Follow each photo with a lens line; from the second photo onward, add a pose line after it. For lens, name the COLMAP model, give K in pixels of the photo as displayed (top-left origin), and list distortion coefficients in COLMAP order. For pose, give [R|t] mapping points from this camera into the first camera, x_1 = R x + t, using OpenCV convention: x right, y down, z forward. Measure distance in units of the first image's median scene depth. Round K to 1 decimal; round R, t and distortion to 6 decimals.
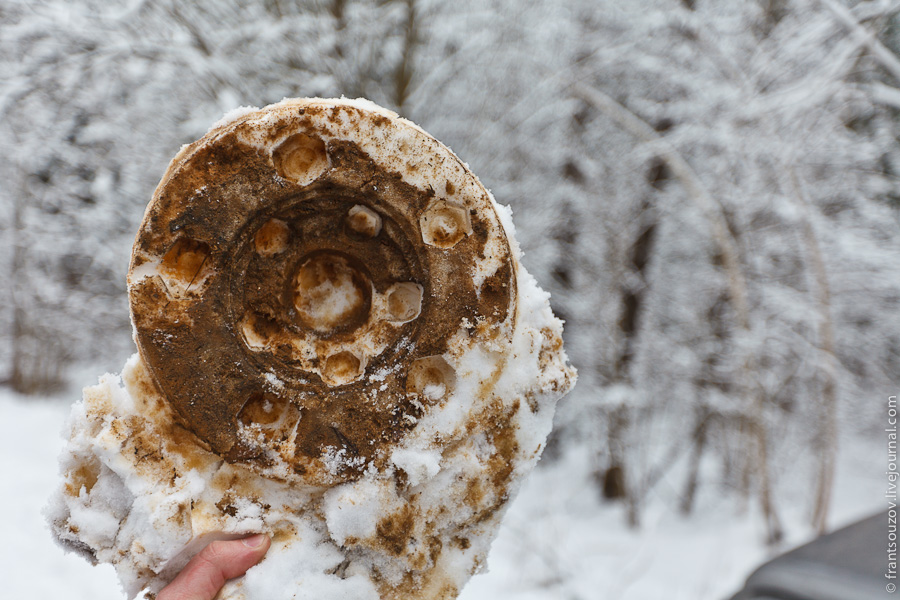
lens RADIAL K [[896.6, 0, 452.0], [0, 896.6, 298.1], [0, 0, 1]] dist [-0.007616, 0.000000]
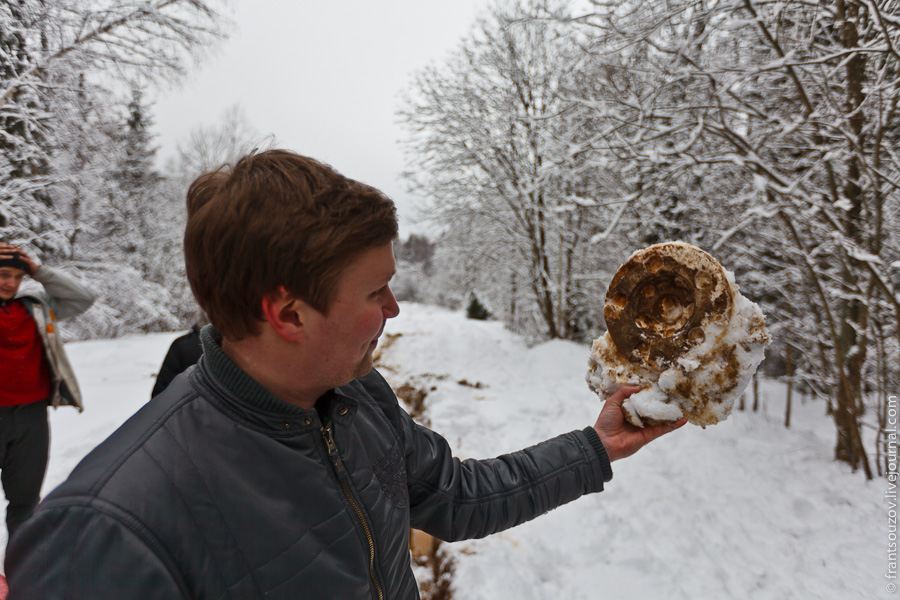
lens RADIAL K [[585.6, 0, 454.1], [0, 585.6, 293.1], [0, 0, 1]] dist [-0.005757, -0.000626]
pose [[0.607434, -0.090317, -0.789219, 0.966885], [-0.029168, 0.990310, -0.135779, 0.228608], [0.793834, 0.105497, 0.598913, -0.707058]]
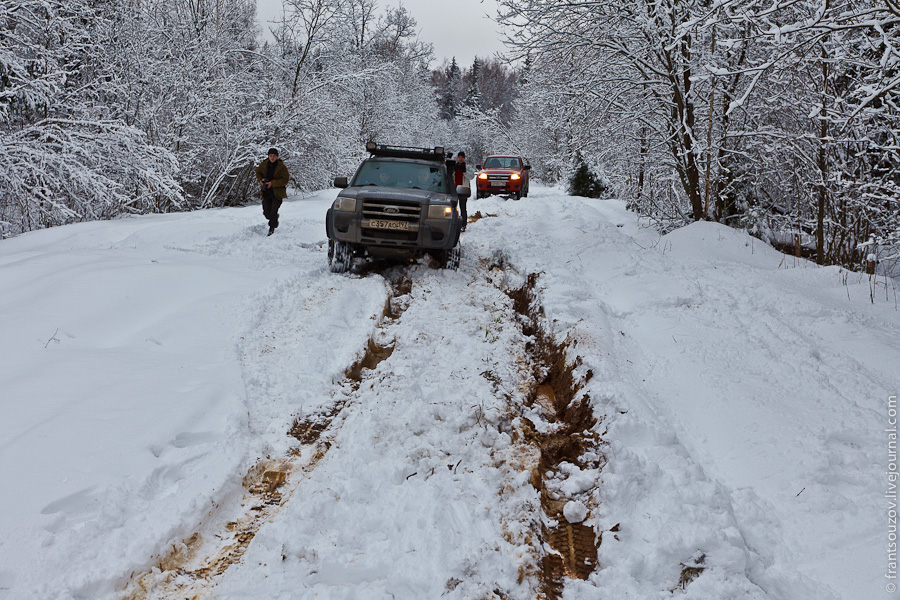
lens RADIAL K [[896.6, 0, 446.0], [0, 896.6, 301.0], [0, 0, 1]] dist [-0.007616, 0.000000]
pose [[0.516402, 0.042871, -0.855273, 1.264734], [-0.037761, 0.998915, 0.027272, 0.281983], [0.855514, 0.018212, 0.517460, -0.998466]]
